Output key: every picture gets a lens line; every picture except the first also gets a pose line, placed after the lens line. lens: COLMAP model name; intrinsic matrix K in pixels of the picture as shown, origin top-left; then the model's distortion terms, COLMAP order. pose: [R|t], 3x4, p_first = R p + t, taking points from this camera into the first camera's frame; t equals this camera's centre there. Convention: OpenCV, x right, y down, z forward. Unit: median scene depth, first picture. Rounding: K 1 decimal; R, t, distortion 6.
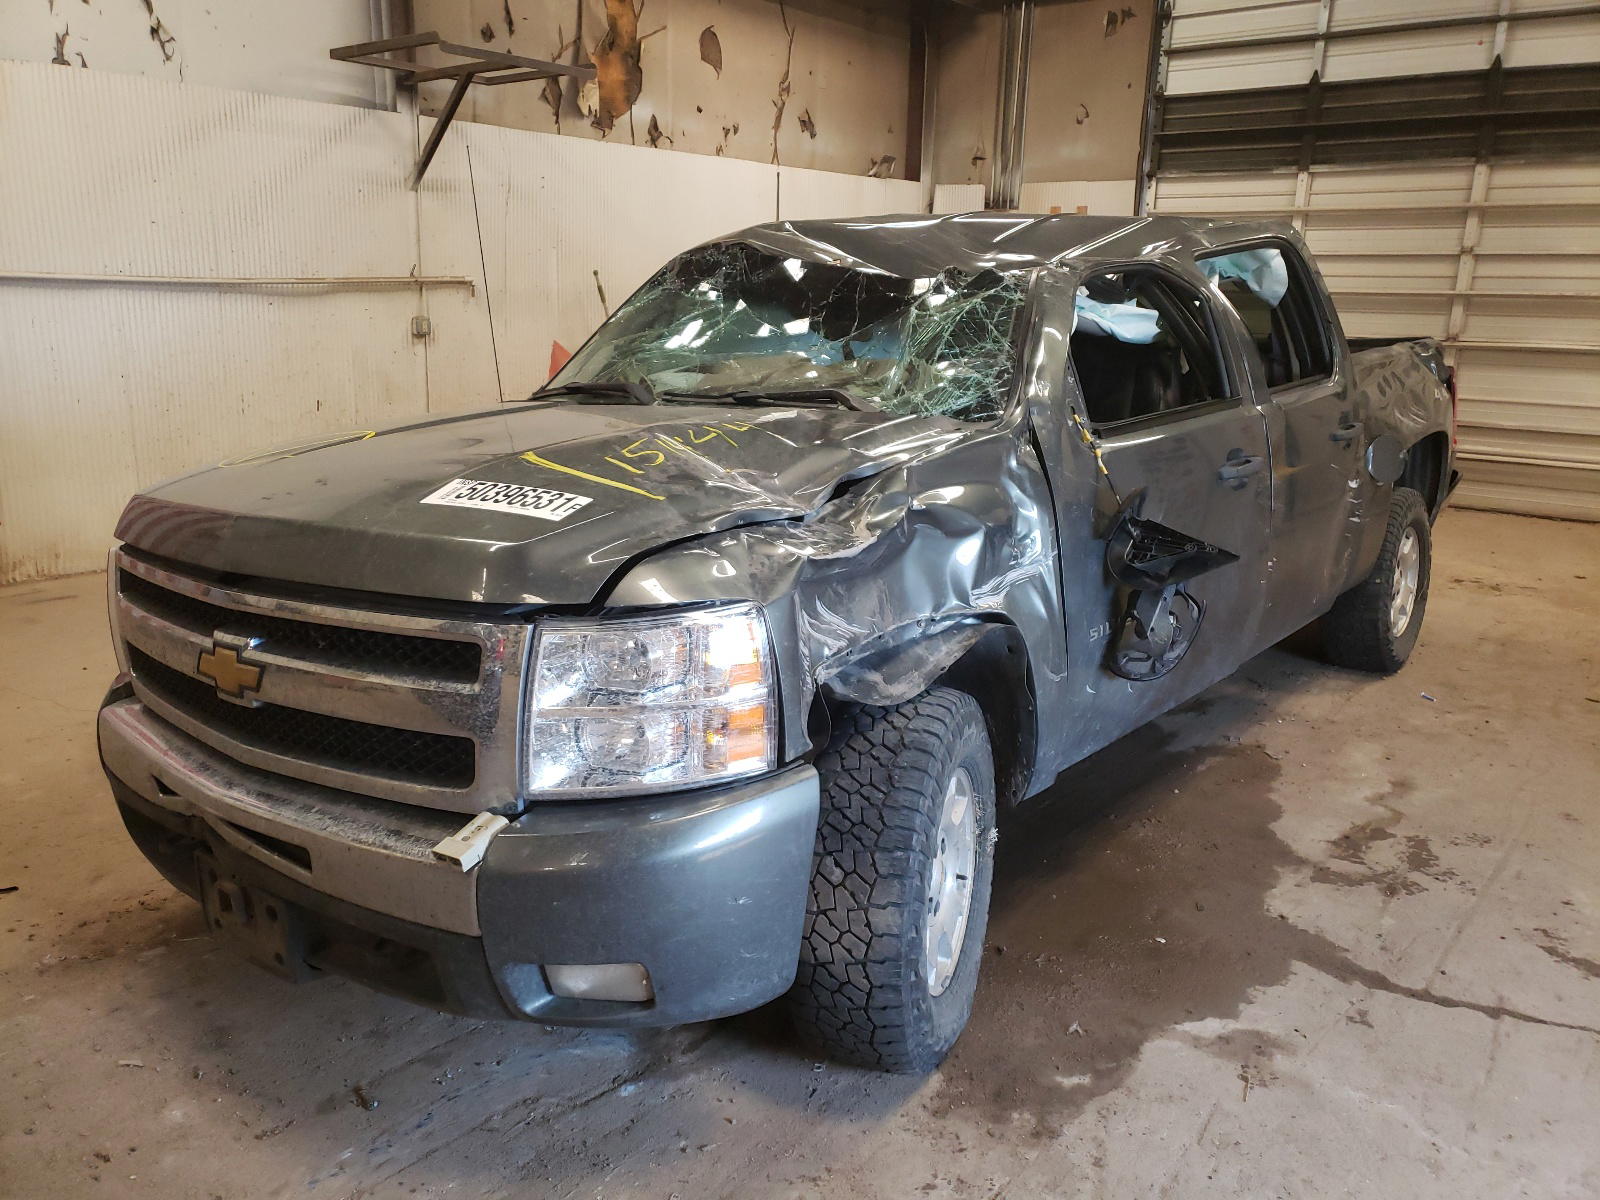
lens RADIAL K [[1268.3, 0, 791.3], [0, 1268.3, 596.3], [0, 0, 1]] dist [0.007118, 0.037460]
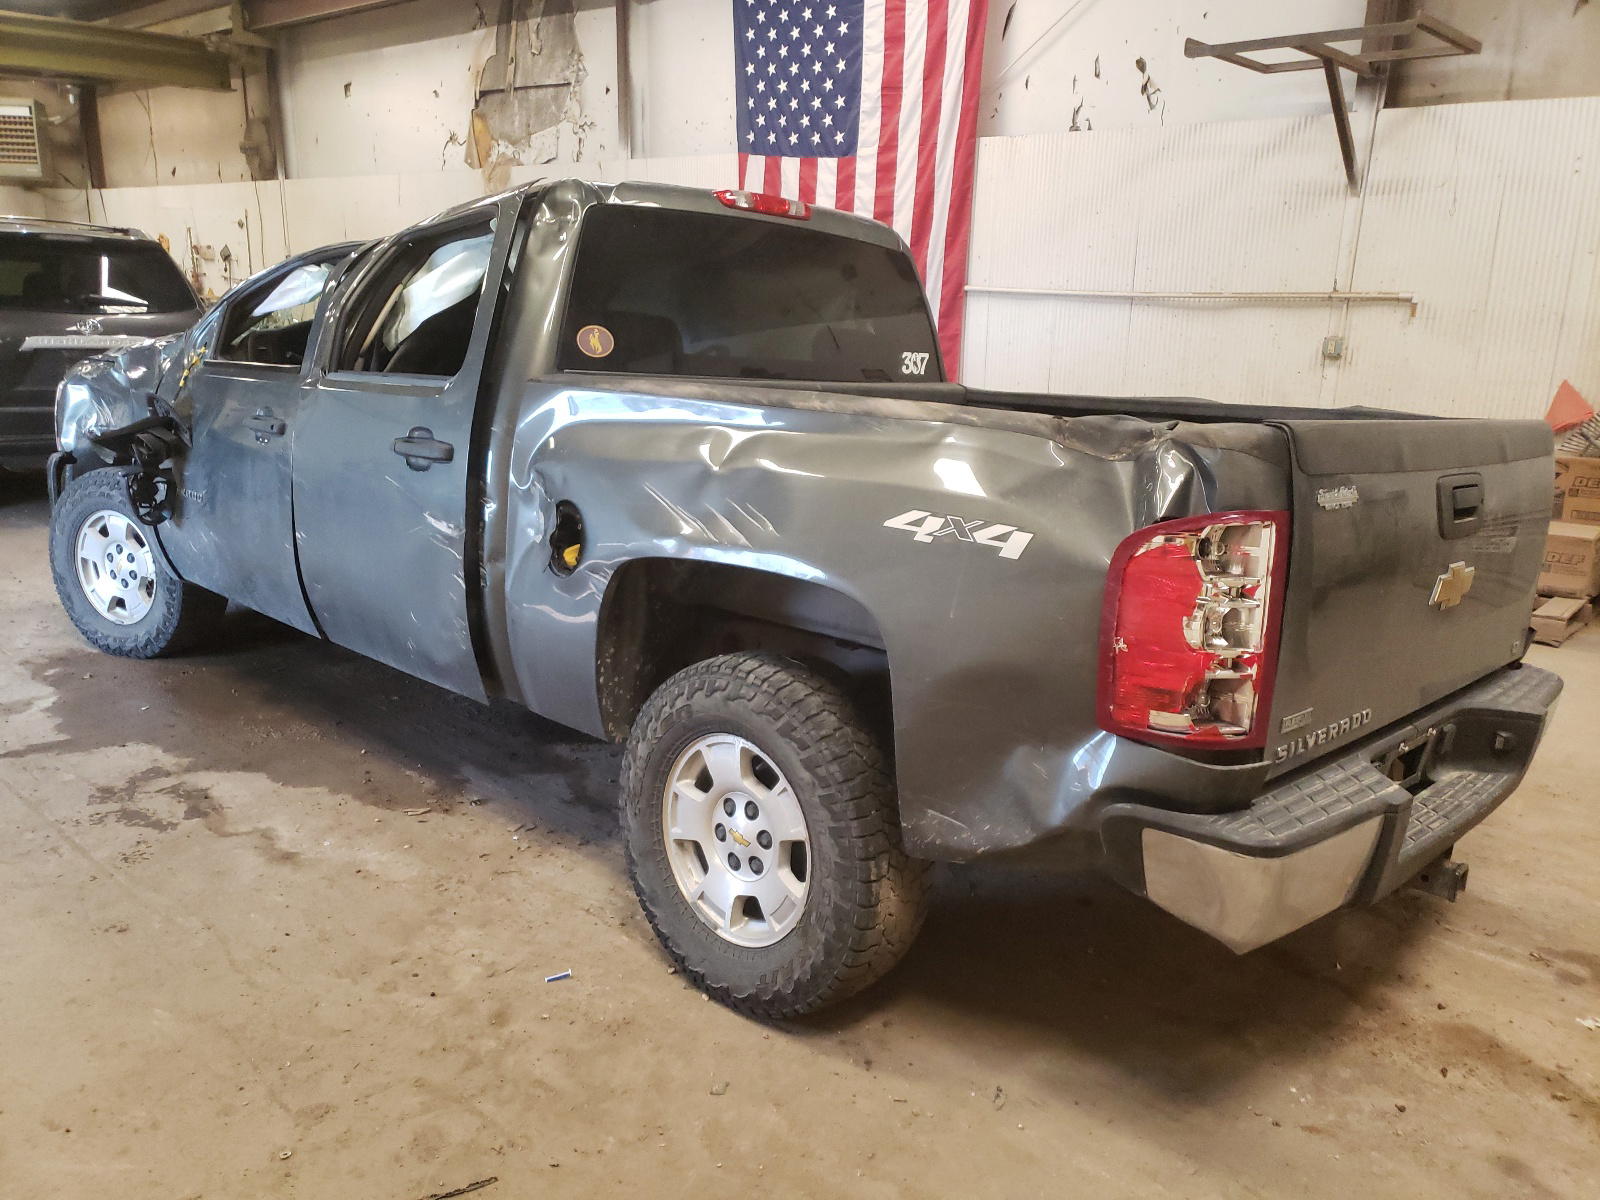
lens RADIAL K [[1268.3, 0, 791.3], [0, 1268.3, 596.3], [0, 0, 1]] dist [0.007118, 0.037460]
pose [[-0.082270, 0.224300, -0.971041, 0.790532], [-0.265794, 0.934115, 0.238290, -0.191847], [0.960513, 0.277701, -0.017232, 0.832342]]
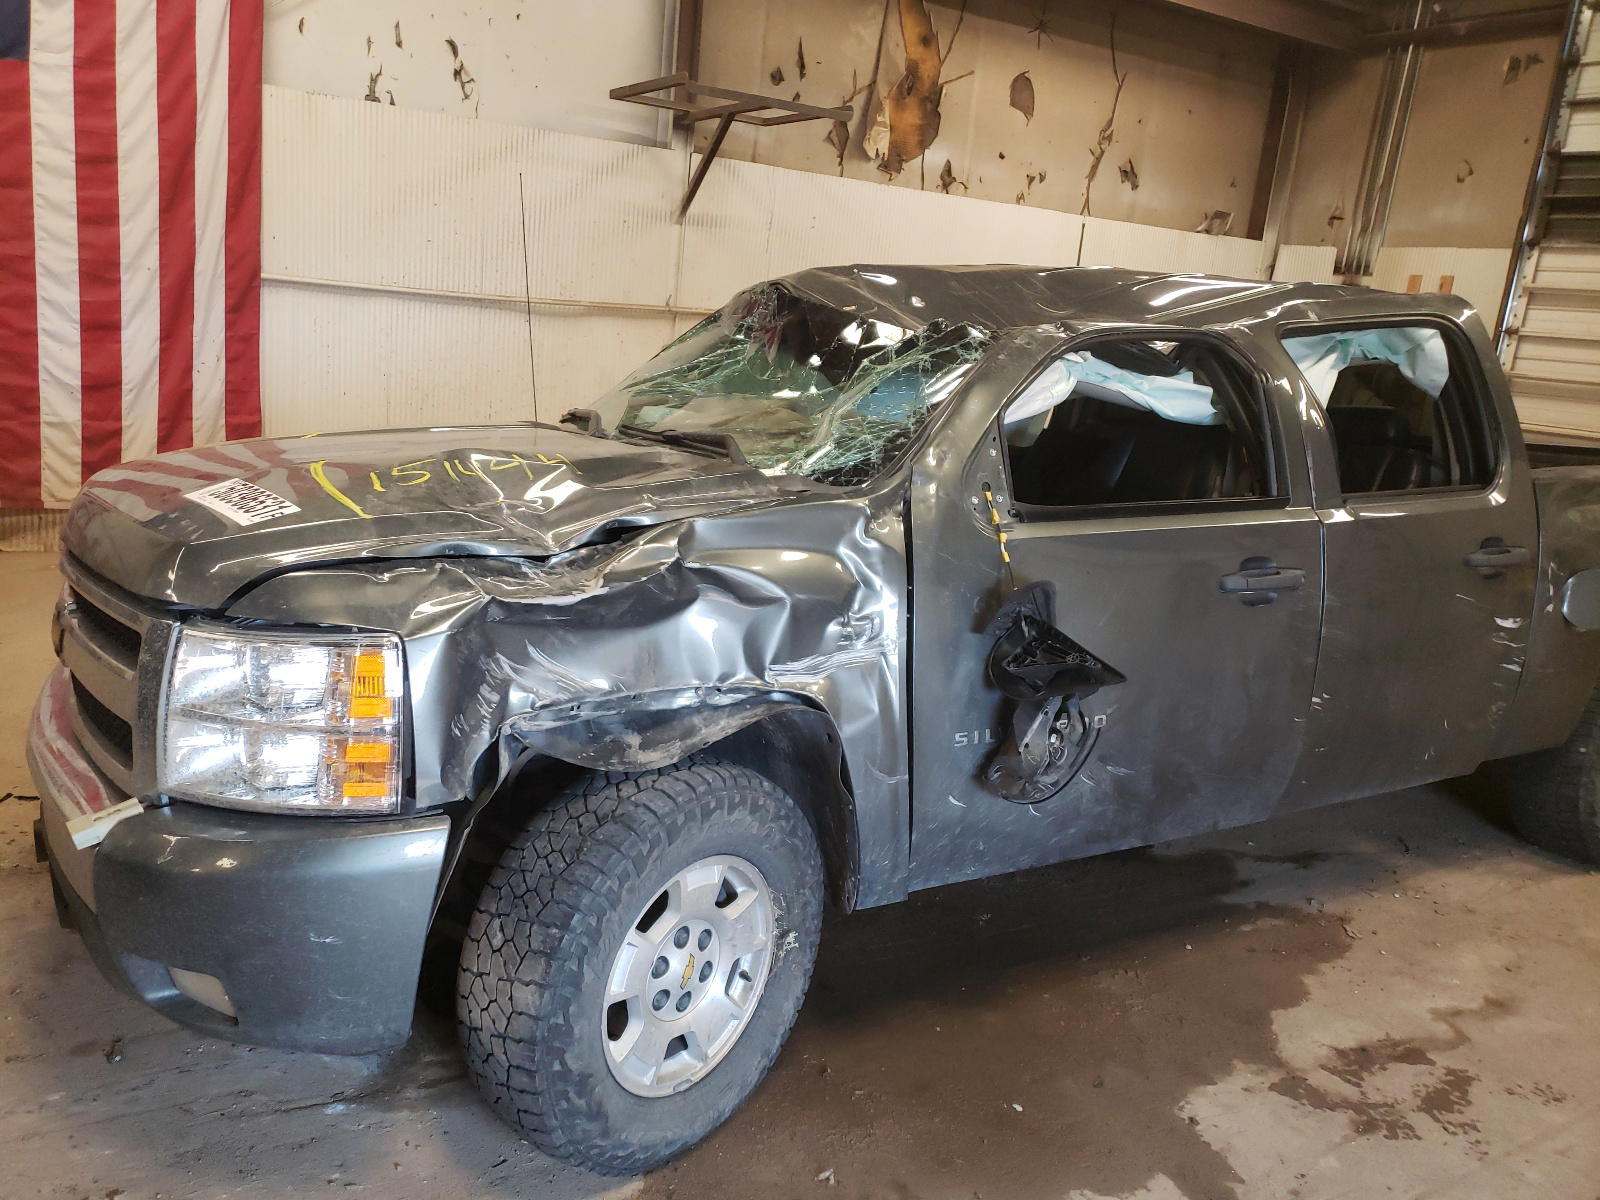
lens RADIAL K [[1266.1, 0, 770.7], [0, 1266.1, 603.1], [0, 0, 1]] dist [0.024065, 0.003188]
pose [[0.937951, 0.139109, -0.317642, 0.176049], [-0.148464, 0.988904, -0.005310, -0.018315], [0.313379, 0.052139, 0.948196, 0.056219]]
